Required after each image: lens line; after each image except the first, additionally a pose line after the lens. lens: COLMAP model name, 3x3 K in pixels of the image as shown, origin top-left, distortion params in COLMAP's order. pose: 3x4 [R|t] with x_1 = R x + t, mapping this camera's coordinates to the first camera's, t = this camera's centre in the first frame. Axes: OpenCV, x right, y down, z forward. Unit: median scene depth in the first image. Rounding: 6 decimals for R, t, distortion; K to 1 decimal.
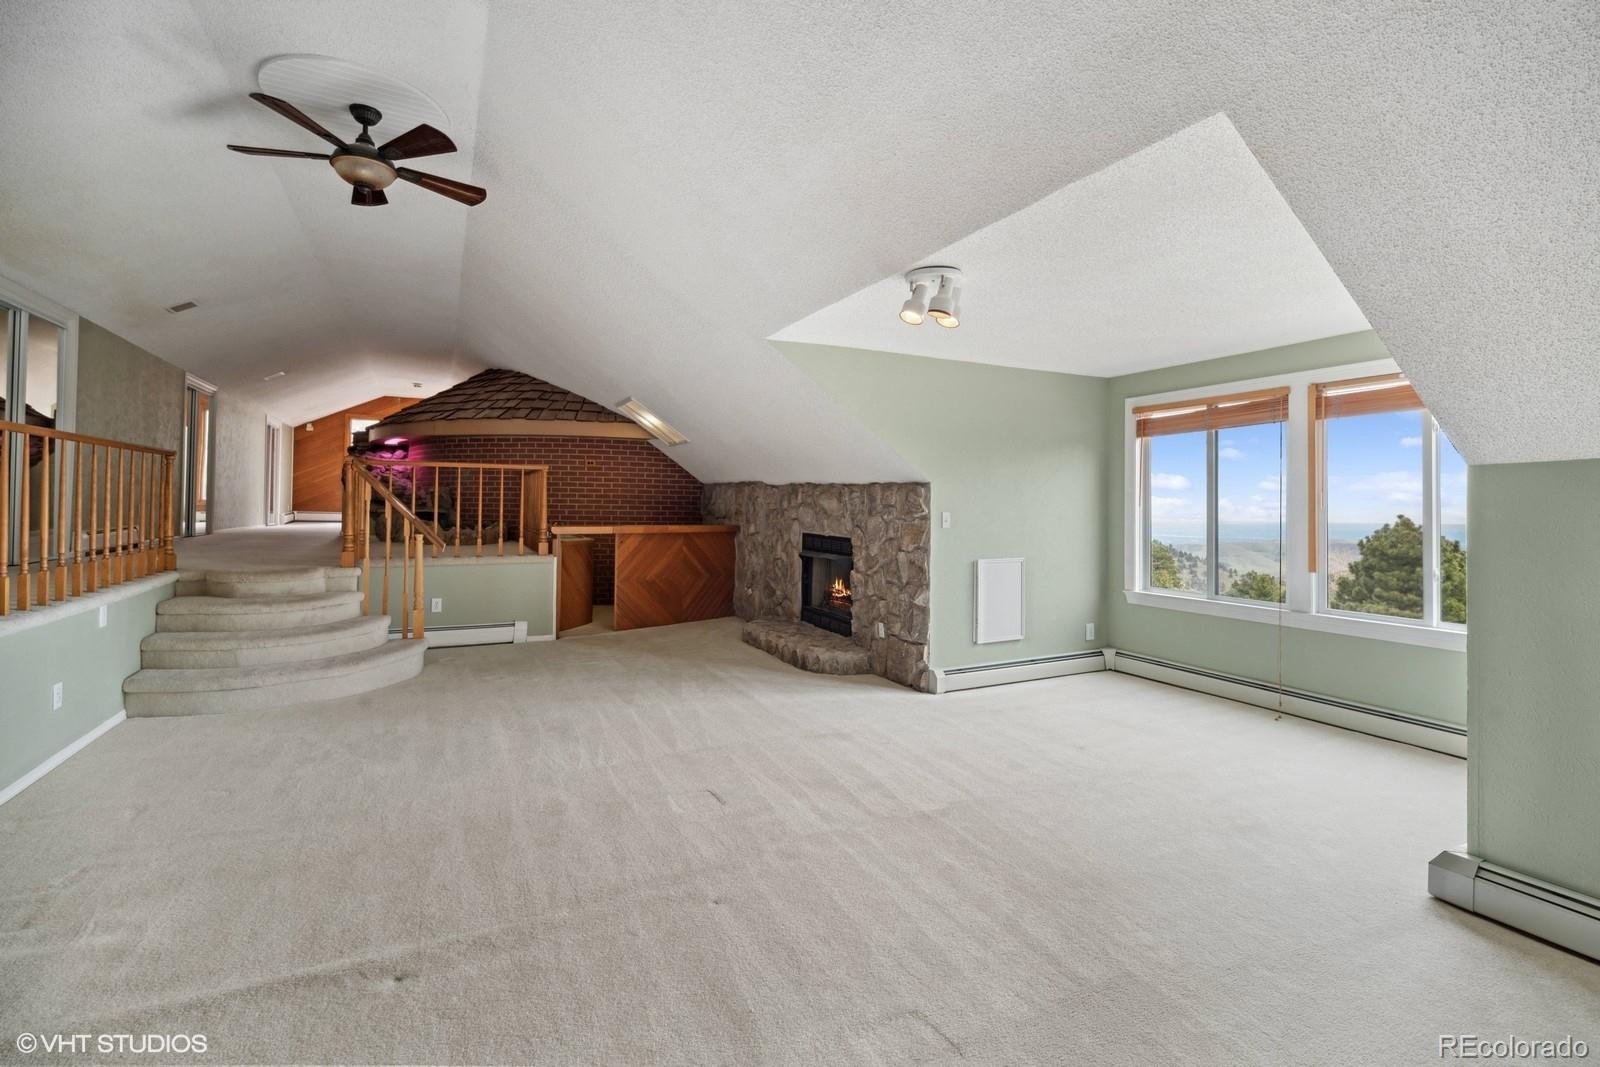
lens RADIAL K [[708.9, 0, 799.7], [0, 708.9, 518.2], [0, 0, 1]] dist [0.000847, -0.000146]
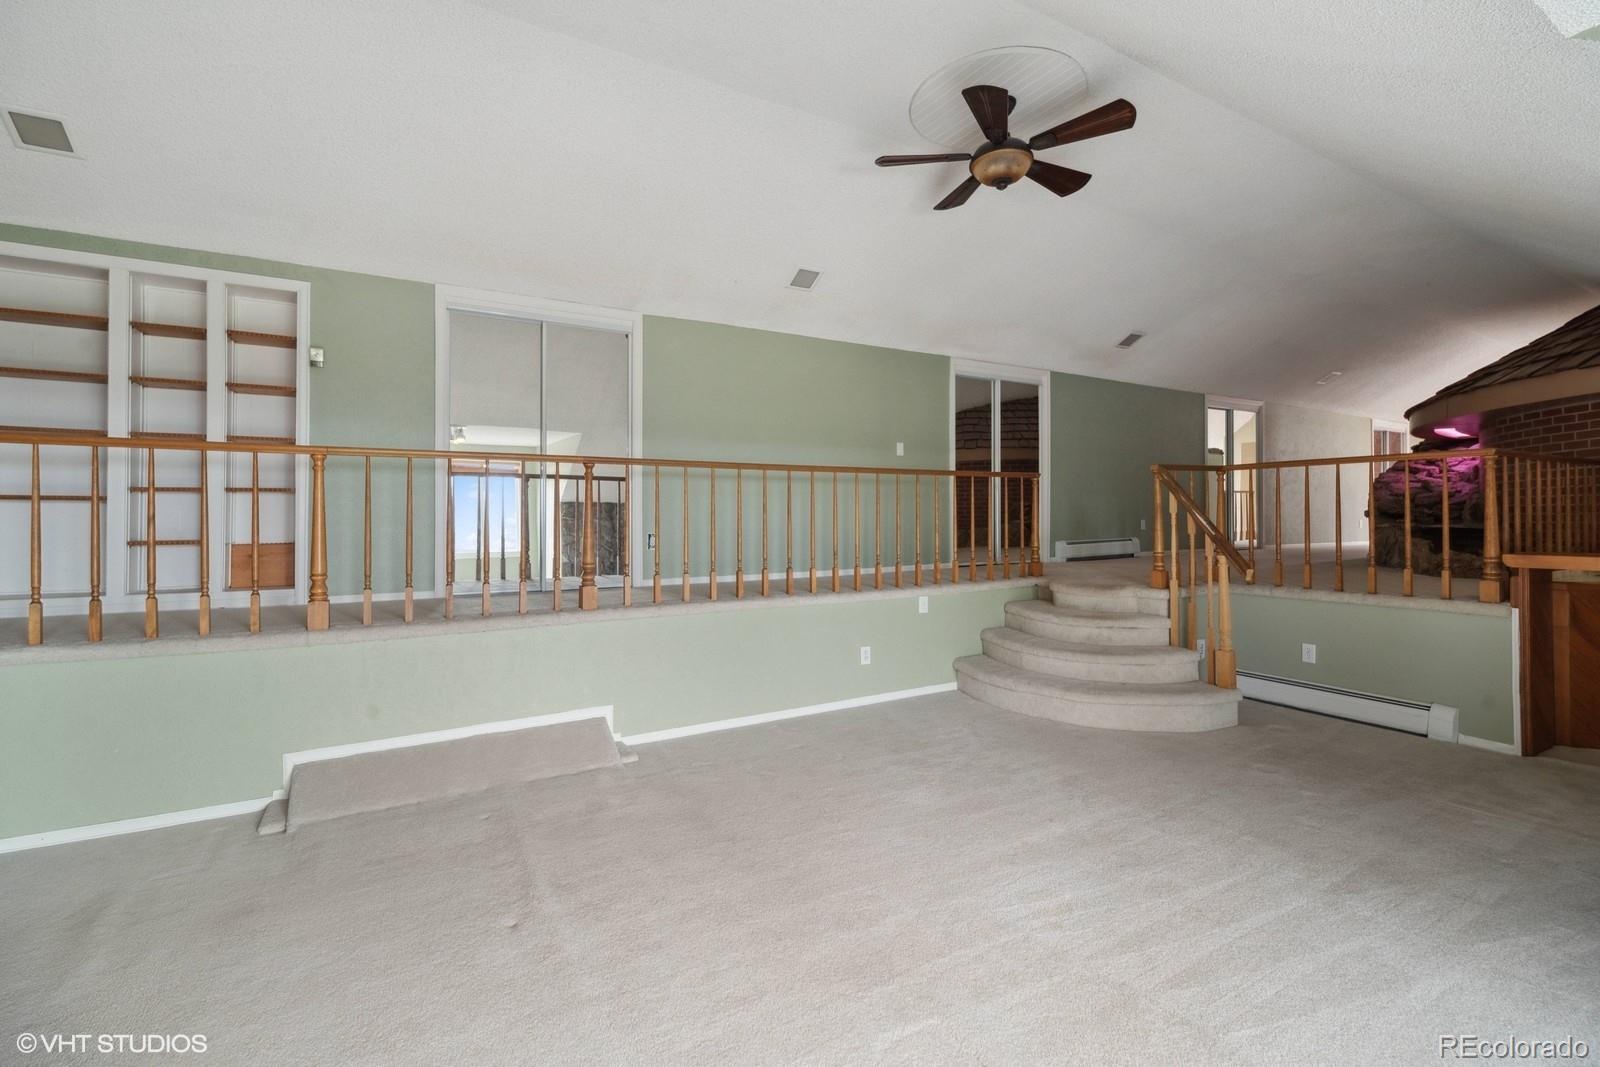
lens RADIAL K [[708.9, 0, 799.7], [0, 708.9, 518.2], [0, 0, 1]] dist [0.000847, -0.000146]
pose [[0.070099, -0.007353, -0.997513, 0.223462], [-0.014175, 0.999865, -0.008366, -0.005342], [0.997439, 0.014727, 0.069986, 0.487217]]
